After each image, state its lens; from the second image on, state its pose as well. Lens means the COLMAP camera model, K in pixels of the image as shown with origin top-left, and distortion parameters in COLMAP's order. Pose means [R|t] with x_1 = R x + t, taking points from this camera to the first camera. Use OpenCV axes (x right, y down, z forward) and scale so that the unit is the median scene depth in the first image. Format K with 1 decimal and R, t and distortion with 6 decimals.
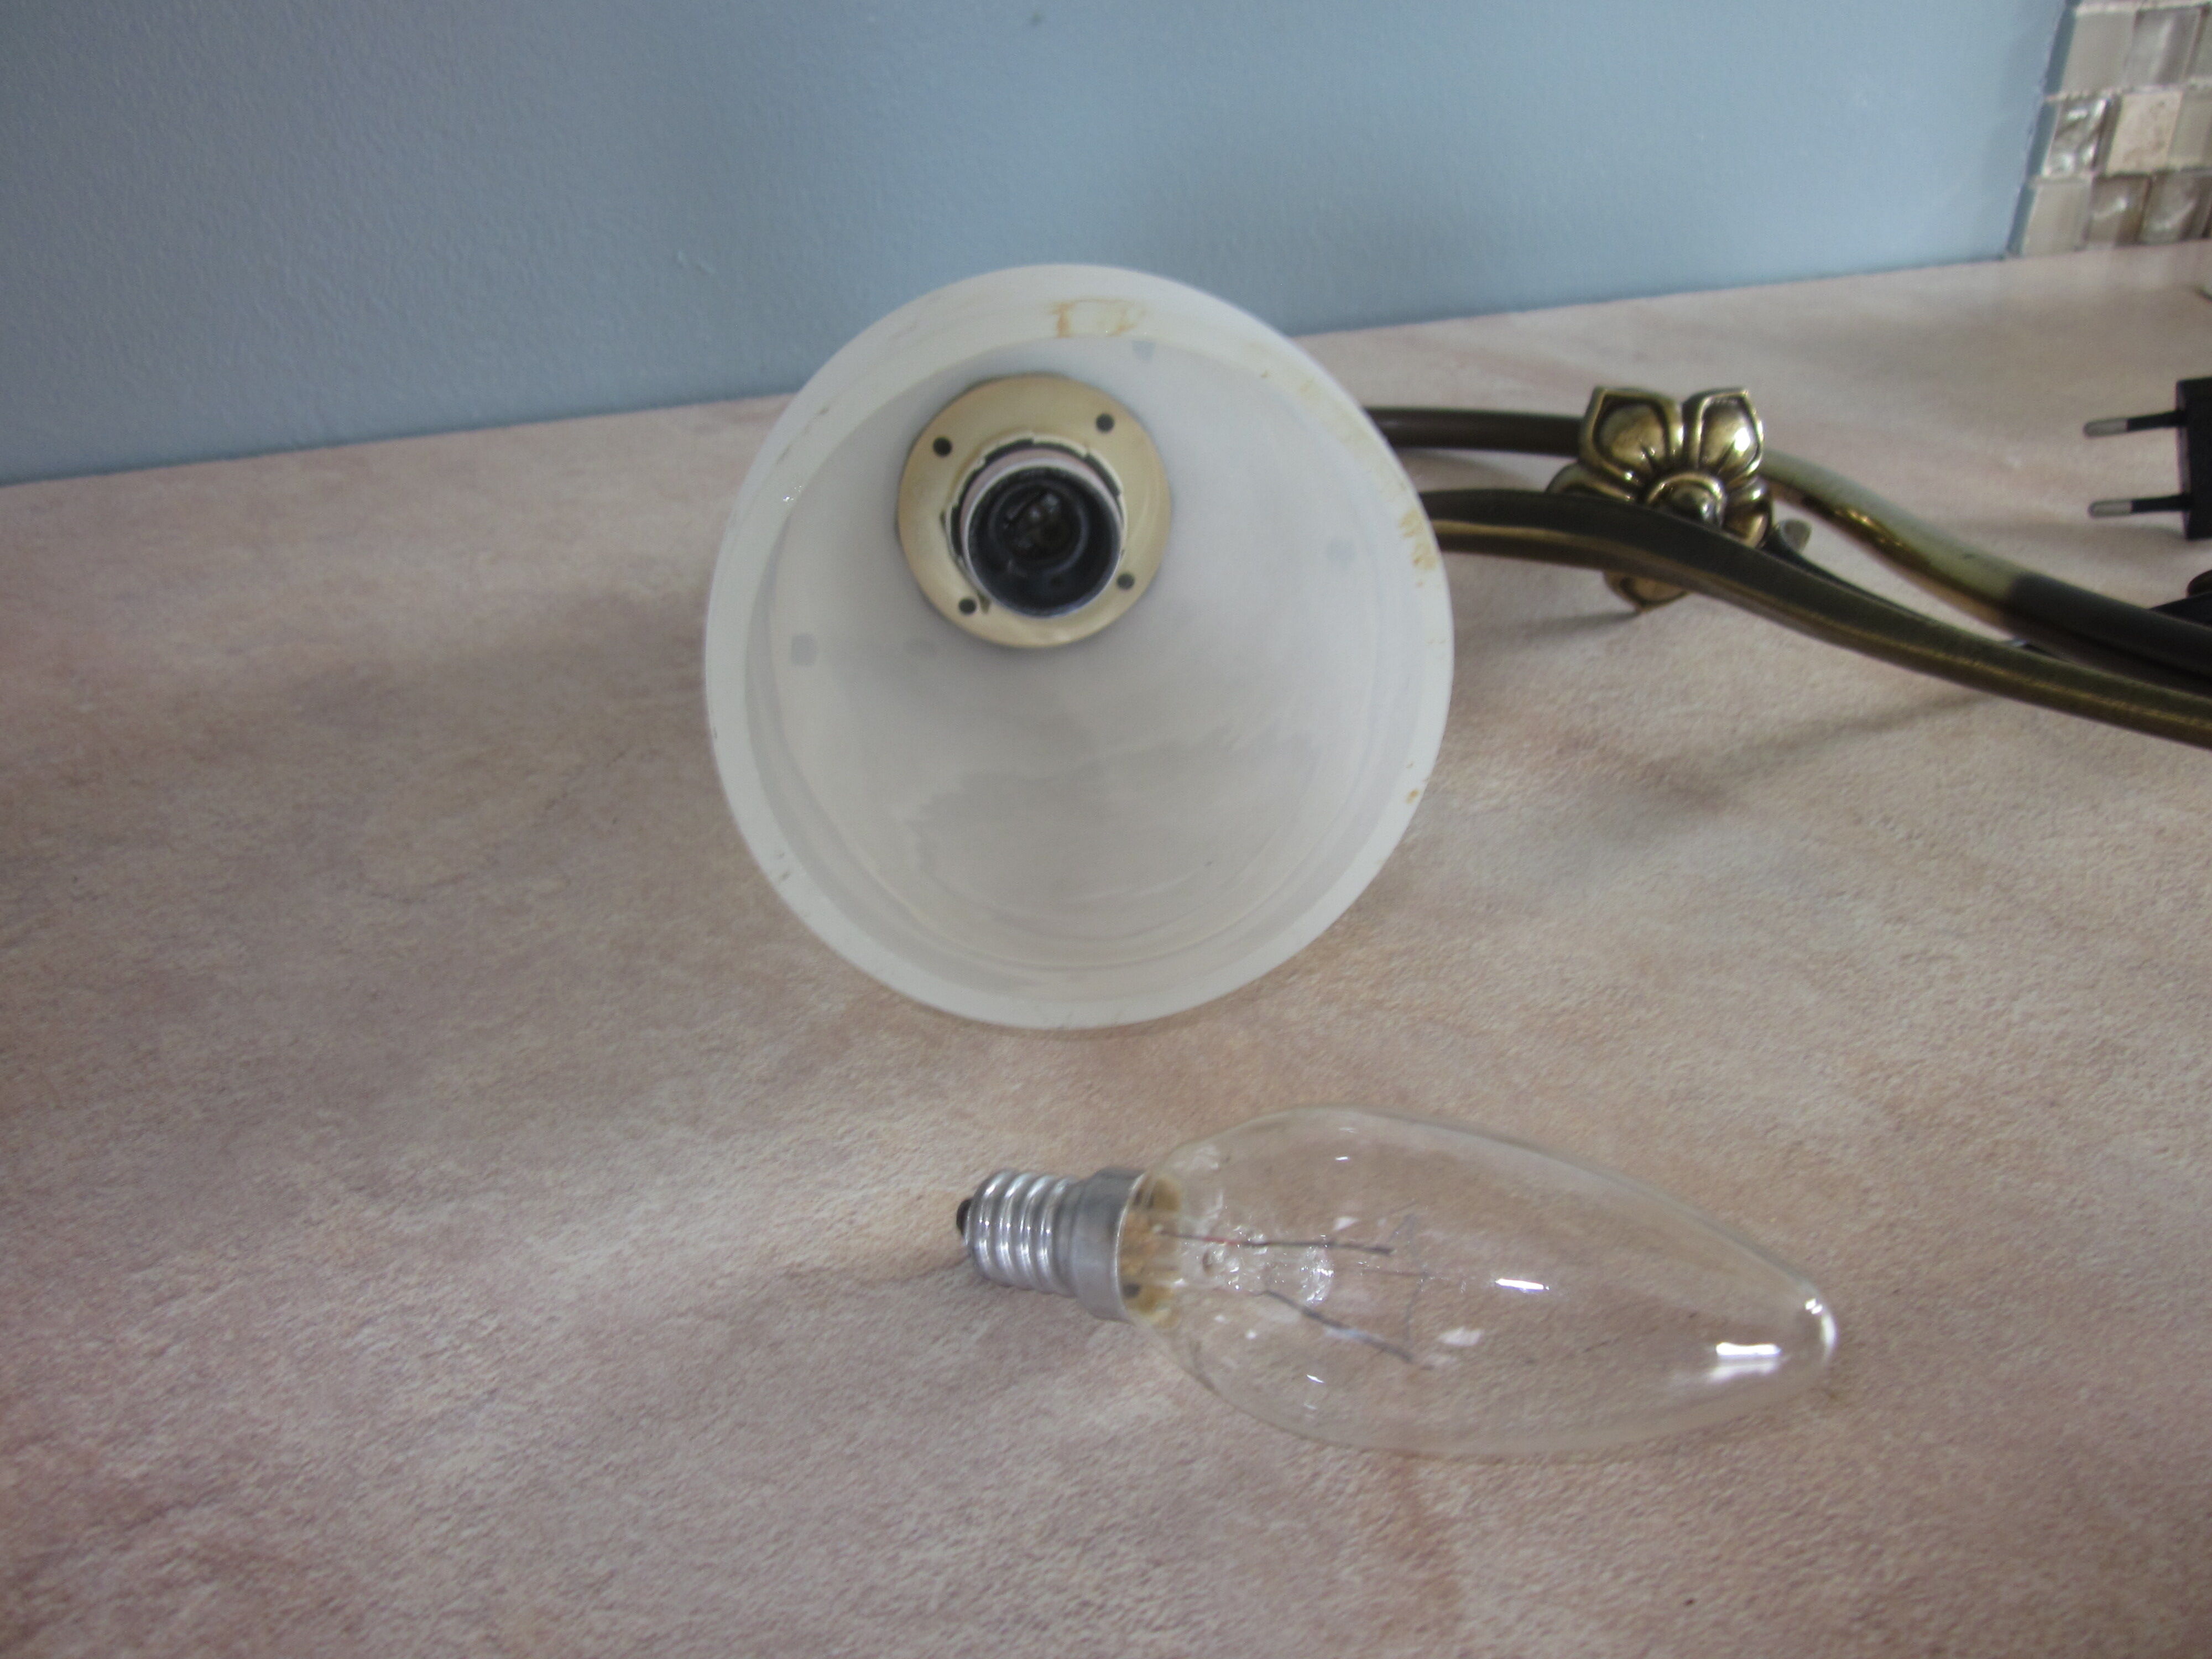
lens RADIAL K [[1842.2, 0, 1104.5], [0, 1842.2, 818.4], [0, 0, 1]] dist [-0.045708, 0.019549]
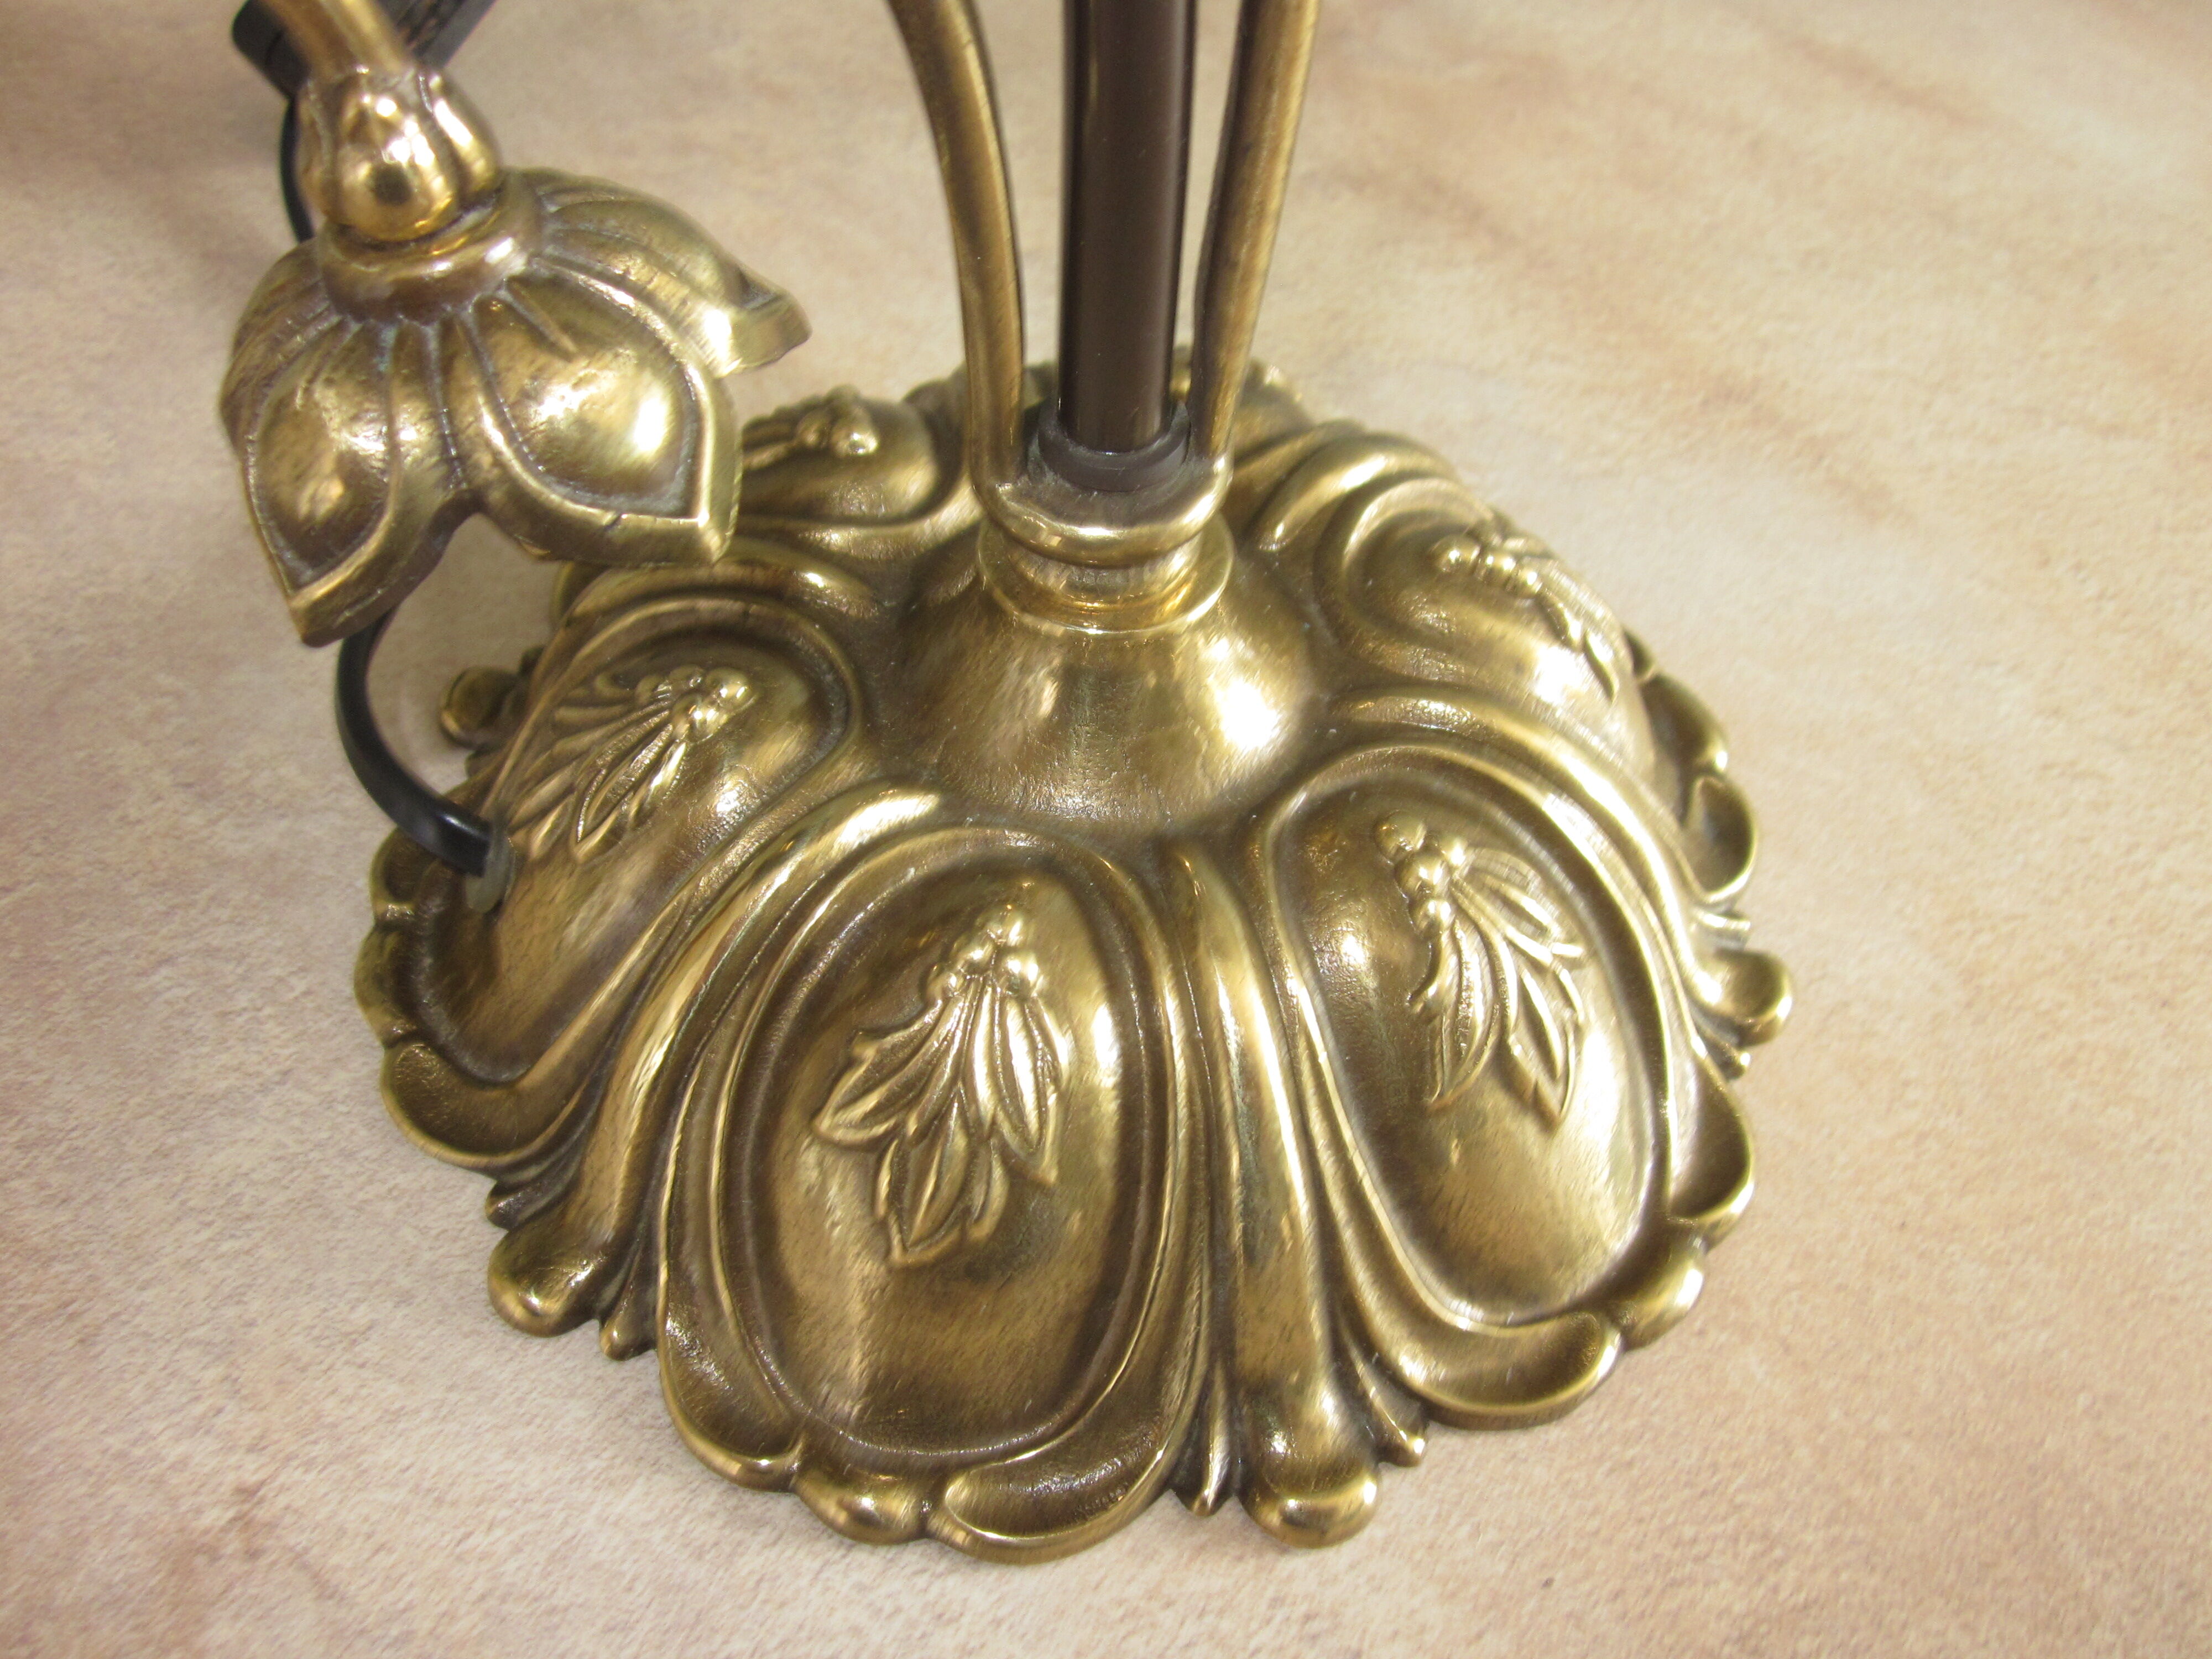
lens RADIAL K [[1842.2, 0, 1104.5], [0, 1842.2, 818.4], [0, 0, 1]] dist [-0.045708, 0.019549]
pose [[0.986185, 0.159534, -0.044587, 0.076732], [-0.135898, 0.933116, 0.332905, -0.147858], [0.094714, -0.322247, 0.941906, 0.227888]]
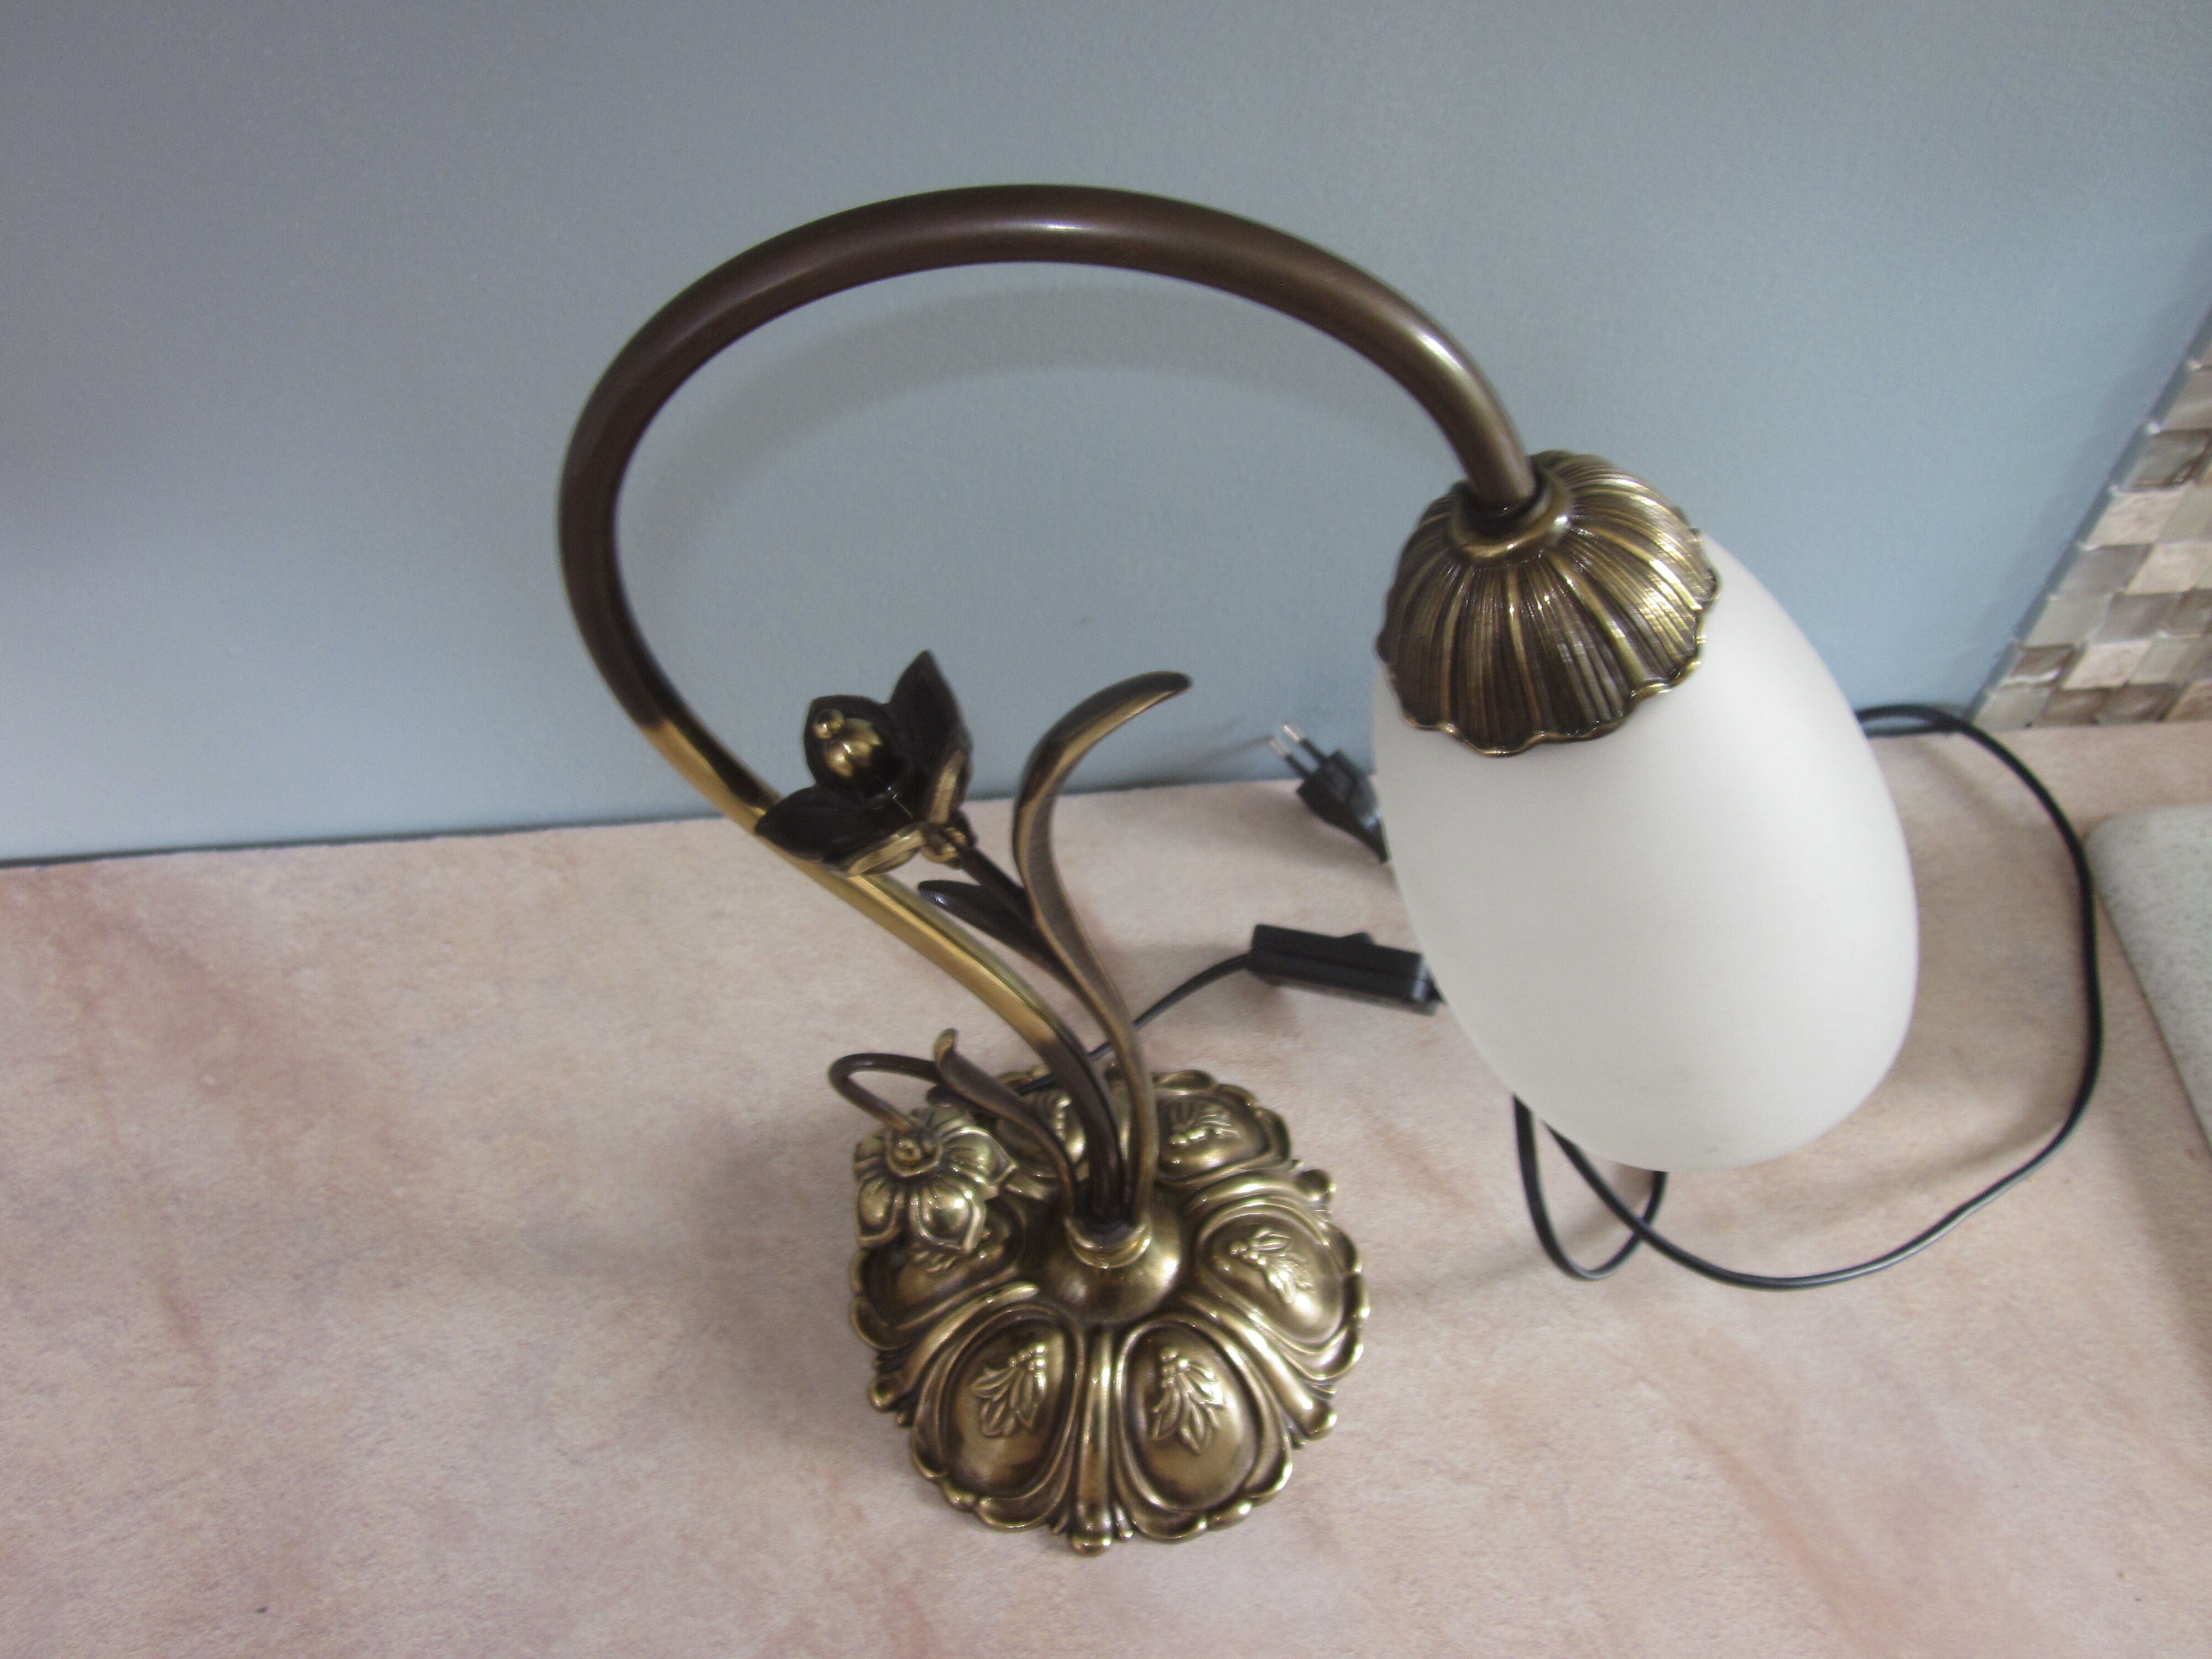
lens RADIAL K [[1837.4, 0, 1115.2], [0, 1837.4, 827.8], [0, 0, 1]] dist [-0.045554, 0.011390]
pose [[0.978580, 0.177882, -0.103625, 0.294788], [-0.119539, 0.900803, 0.417450, -1.807914], [0.167603, -0.396122, 0.902772, -0.392363]]
